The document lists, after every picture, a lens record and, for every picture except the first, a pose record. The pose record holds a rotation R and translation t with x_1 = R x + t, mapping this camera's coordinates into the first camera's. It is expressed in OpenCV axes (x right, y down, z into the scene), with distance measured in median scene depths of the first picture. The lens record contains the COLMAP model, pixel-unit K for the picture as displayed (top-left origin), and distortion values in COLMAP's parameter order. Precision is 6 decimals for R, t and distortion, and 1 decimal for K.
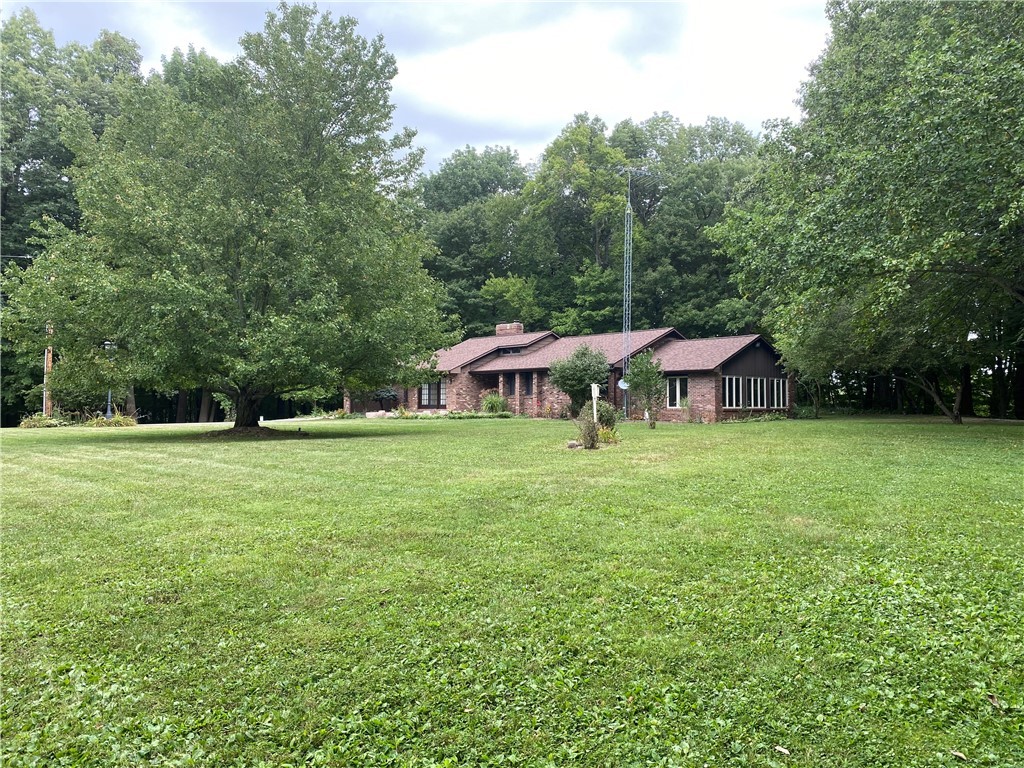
lens RADIAL K [[788.7, 0, 512.0], [0, 788.7, 384.0], [0, 0, 1]] dist [-0.003760, -0.001451]
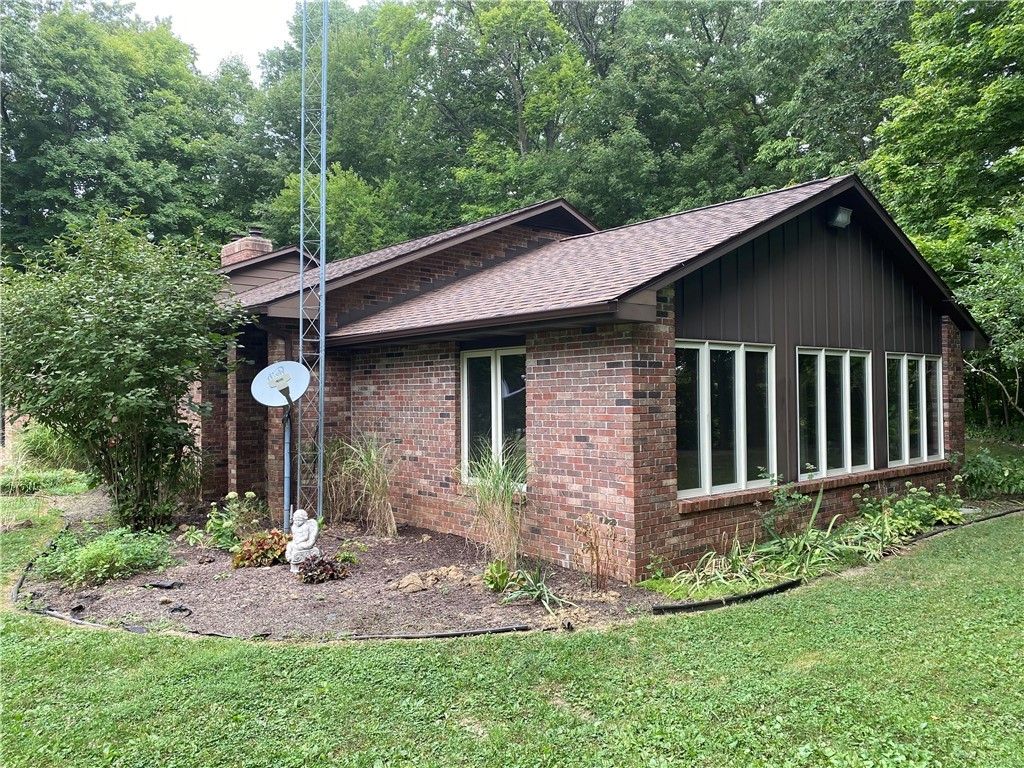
lens RADIAL K [[788.7, 0, 512.0], [0, 788.7, 384.0], [0, 0, 1]] dist [-0.003760, -0.001451]
pose [[0.998307, -0.009582, -0.057373, 0.220704], [0.010486, 0.999825, 0.015485, -0.002666], [0.057215, -0.016060, 0.998233, 0.742255]]
